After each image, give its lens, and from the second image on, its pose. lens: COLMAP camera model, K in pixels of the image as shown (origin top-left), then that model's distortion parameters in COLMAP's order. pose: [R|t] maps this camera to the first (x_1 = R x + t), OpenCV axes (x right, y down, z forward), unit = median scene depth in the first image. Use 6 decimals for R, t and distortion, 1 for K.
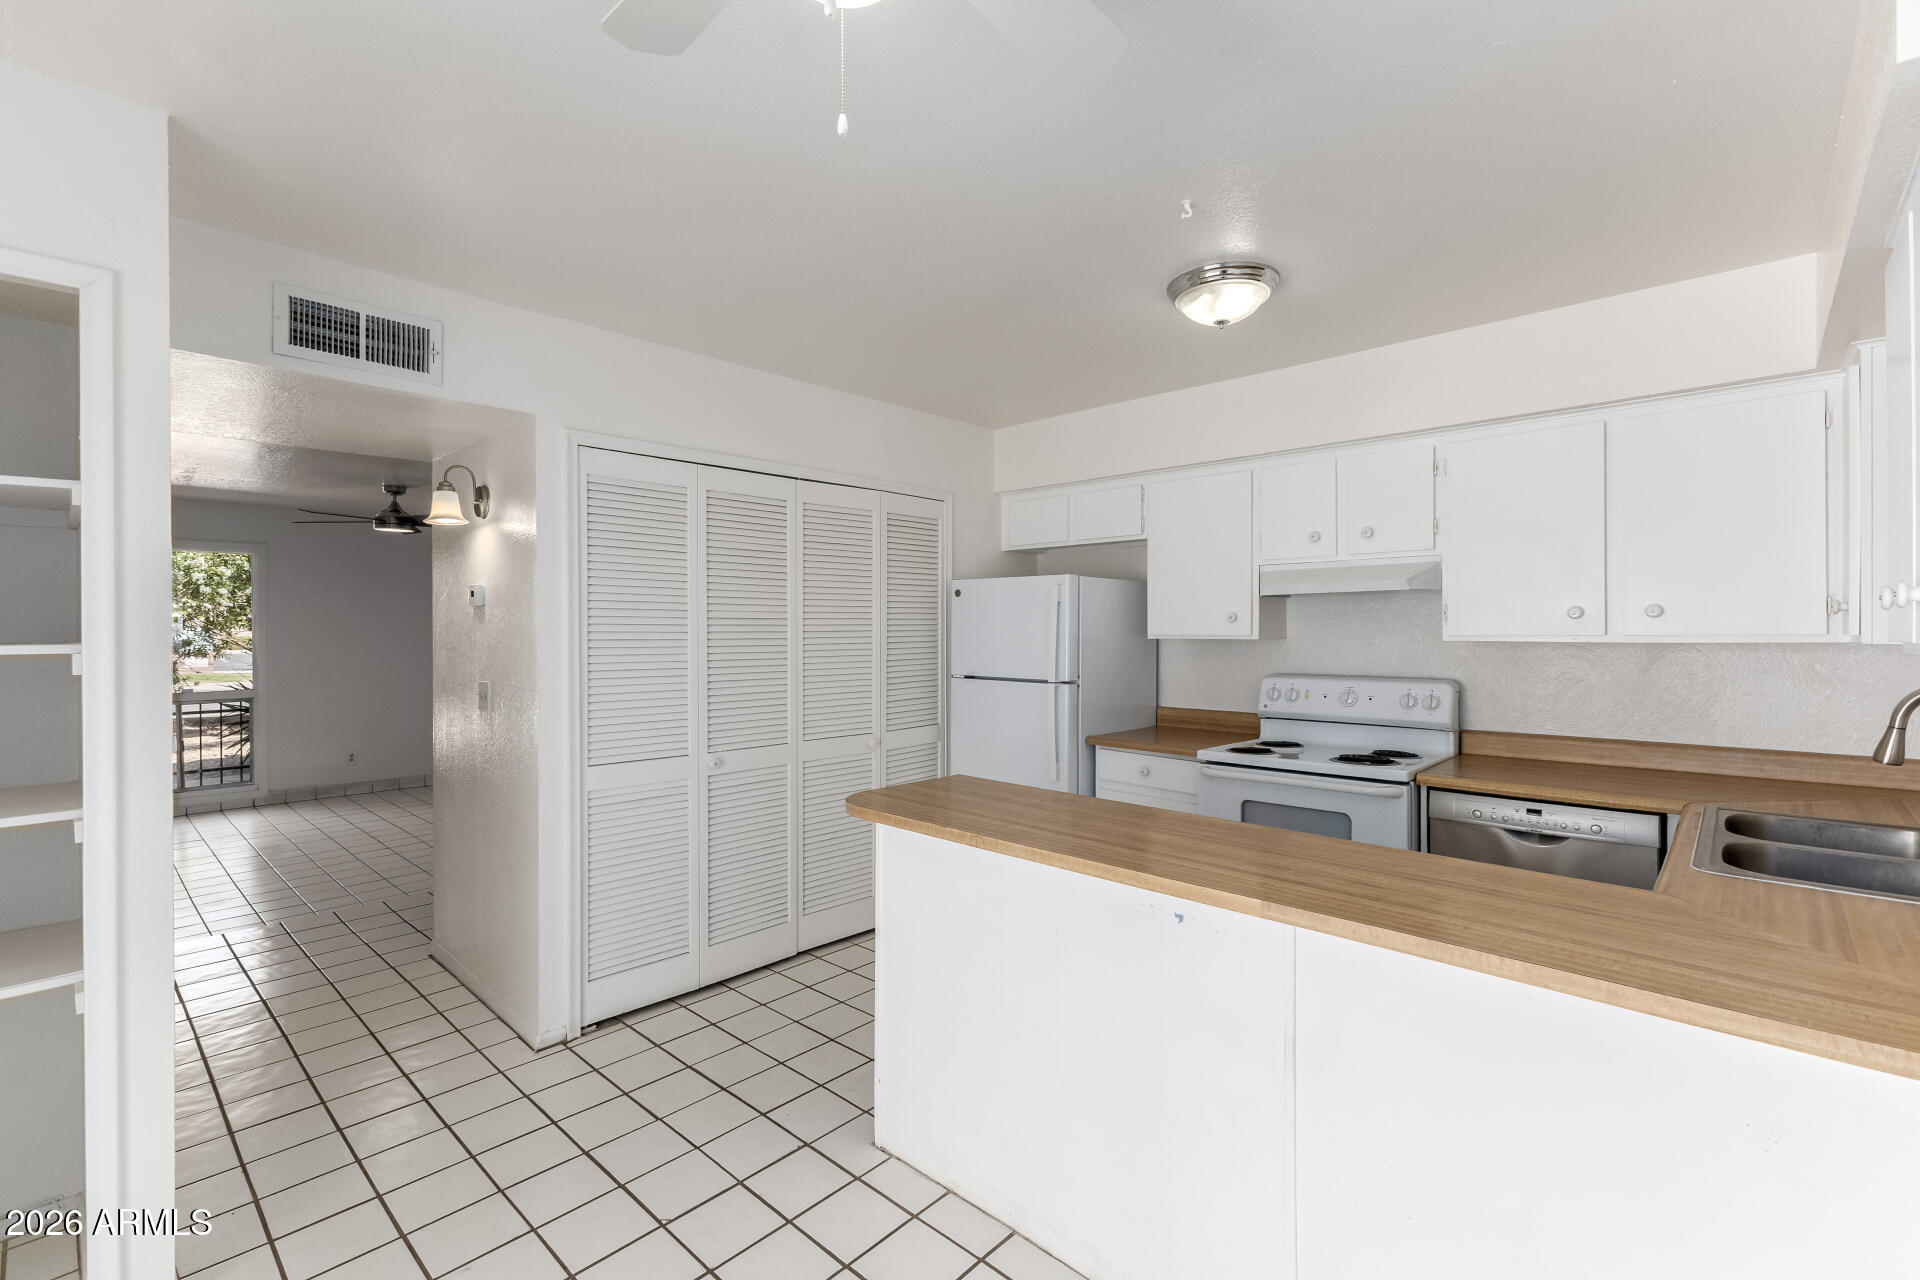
lens RADIAL K [[835.6, 0, 970.1], [0, 835.6, 635.0], [0, 0, 1]] dist [0.013912, -0.003913]
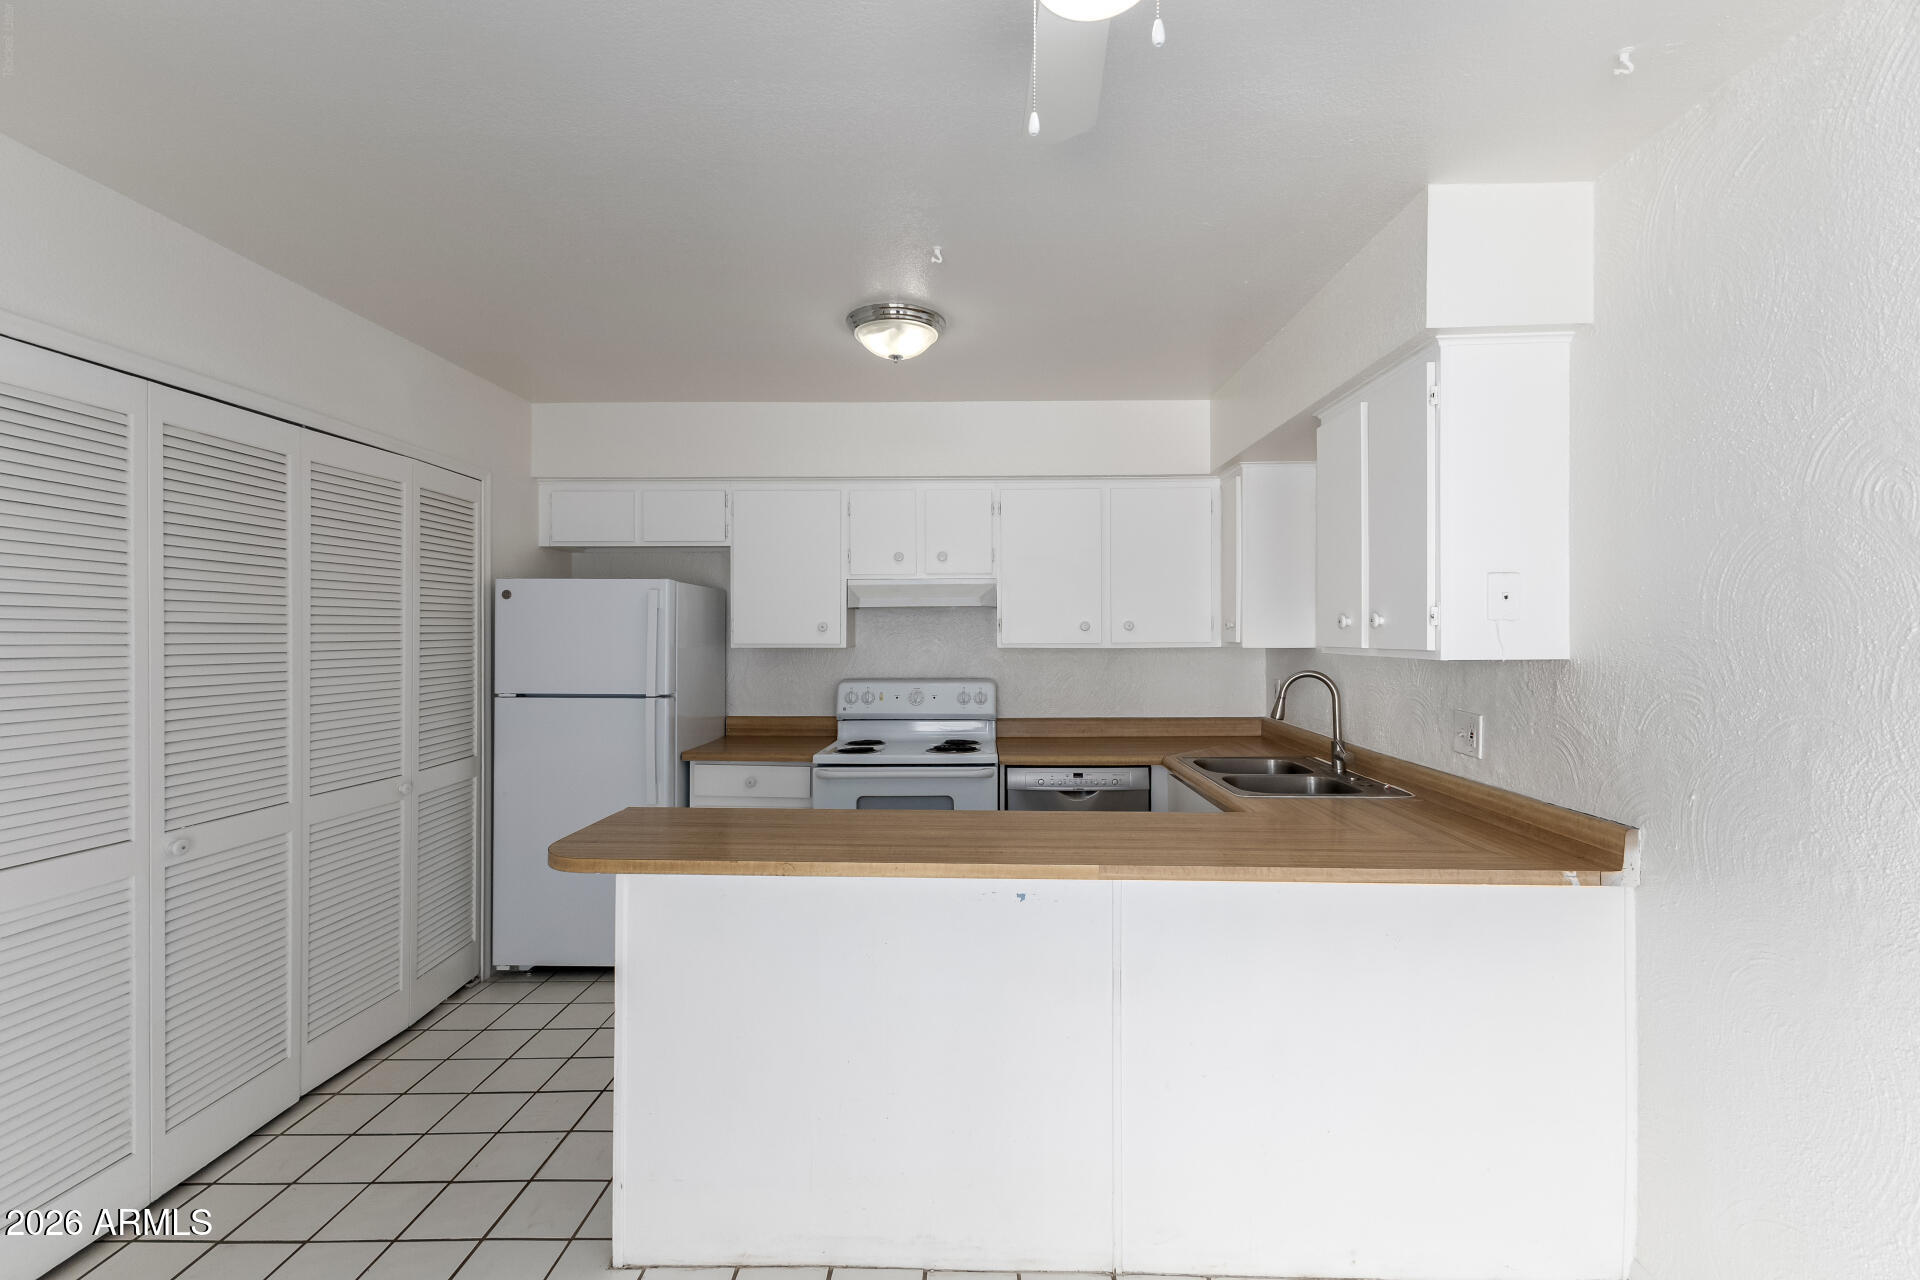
lens RADIAL K [[835.6, 0, 920.5], [0, 835.6, 639.5], [0, 0, 1]] dist [0.013912, -0.003913]
pose [[0.745484, -0.002244, 0.666520, -0.315968], [0.003910, 0.999992, -0.001005, -0.004045], [-0.666512, 0.003355, 0.745487, 0.132509]]
